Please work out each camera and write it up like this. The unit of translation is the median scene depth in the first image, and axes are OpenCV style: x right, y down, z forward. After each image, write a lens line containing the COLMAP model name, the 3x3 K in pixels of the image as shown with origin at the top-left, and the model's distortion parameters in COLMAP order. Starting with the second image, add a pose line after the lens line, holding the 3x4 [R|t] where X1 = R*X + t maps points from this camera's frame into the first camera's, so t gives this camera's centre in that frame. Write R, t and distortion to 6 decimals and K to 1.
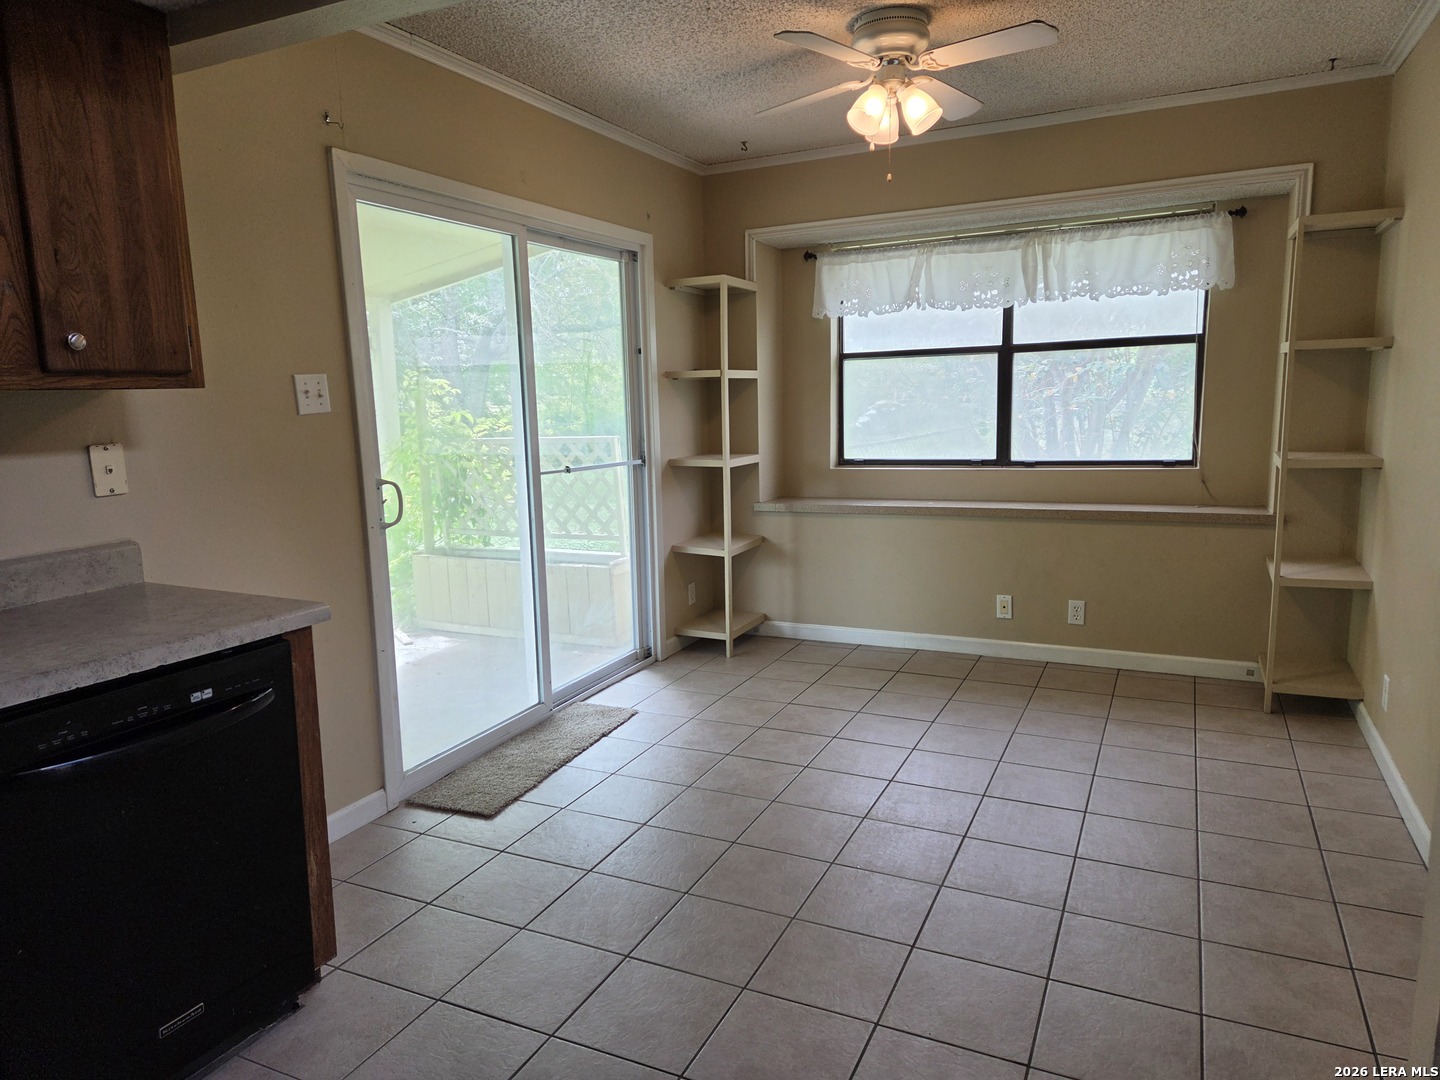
lens RADIAL K [[962.1, 0, 718.0], [0, 962.1, 539.4], [0, 0, 1]] dist [0.010604, -0.002454]
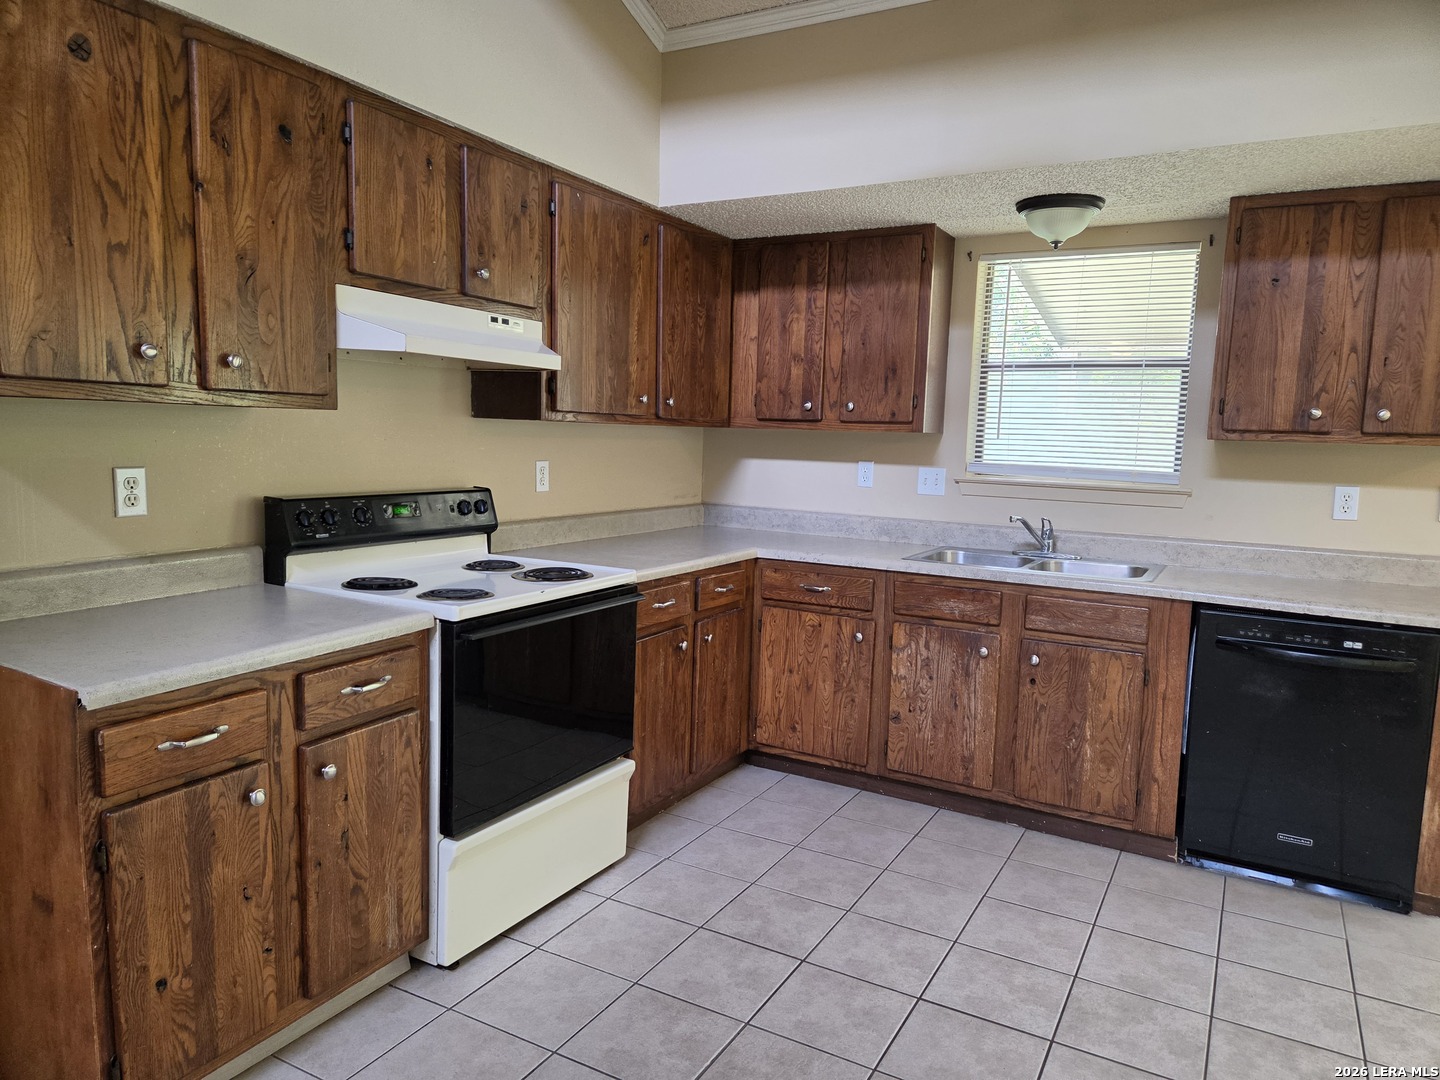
lens RADIAL K [[962.1, 0, 720.3], [0, 962.1, 543.8], [0, 0, 1]] dist [0.010604, -0.002454]
pose [[-0.064785, 0.139735, -0.988067, 0.980709], [-0.183723, 0.971551, 0.149446, -0.037618], [0.980841, 0.191212, -0.037269, 0.040614]]
